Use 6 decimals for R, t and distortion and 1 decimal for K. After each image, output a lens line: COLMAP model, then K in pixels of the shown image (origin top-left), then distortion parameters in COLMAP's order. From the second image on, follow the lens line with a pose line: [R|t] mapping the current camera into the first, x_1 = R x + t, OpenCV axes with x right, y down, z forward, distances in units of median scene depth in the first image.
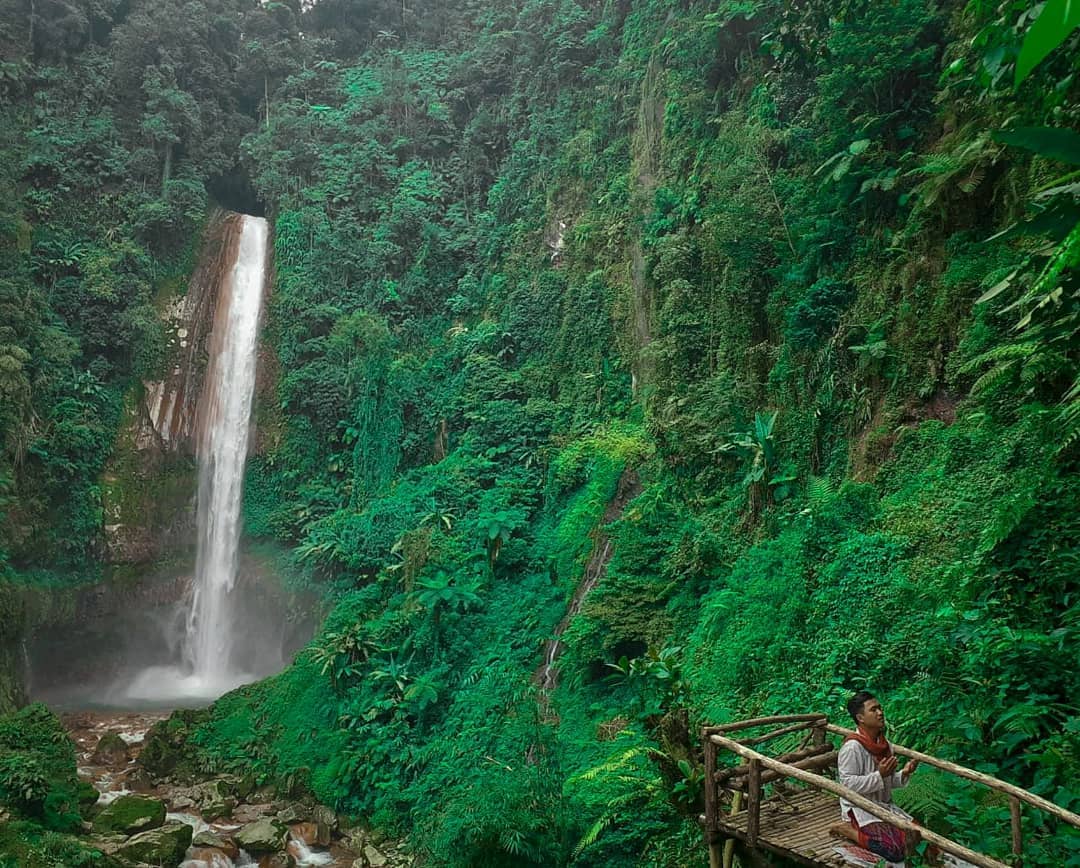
lens RADIAL K [[968.8, 0, 601.3], [0, 968.8, 435.0], [0, 0, 1]] dist [0.009214, 0.016340]
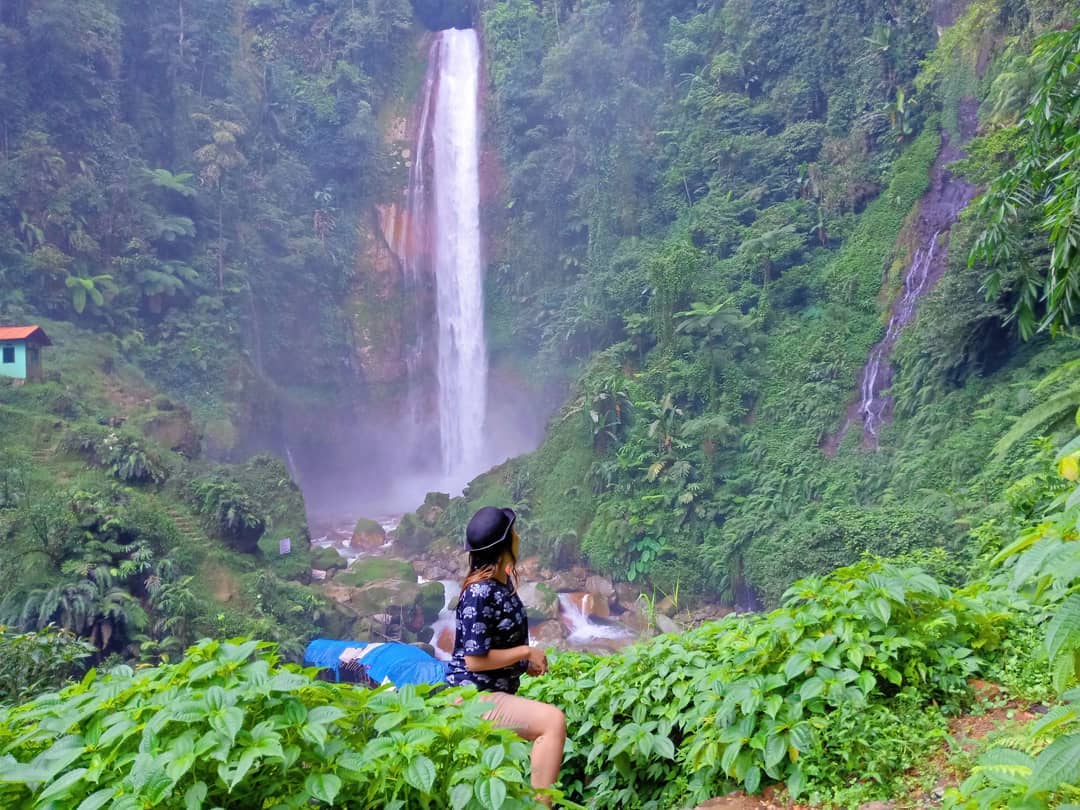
lens RADIAL K [[876.6, 0, 540.0], [0, 876.6, 405.0], [0, 0, 1]] dist [0.078440, -0.002527]
pose [[0.949562, -0.083837, -0.302166, -0.059982], [0.107224, 0.992323, 0.061631, 0.117298], [0.294679, -0.090922, 0.951261, 0.185073]]
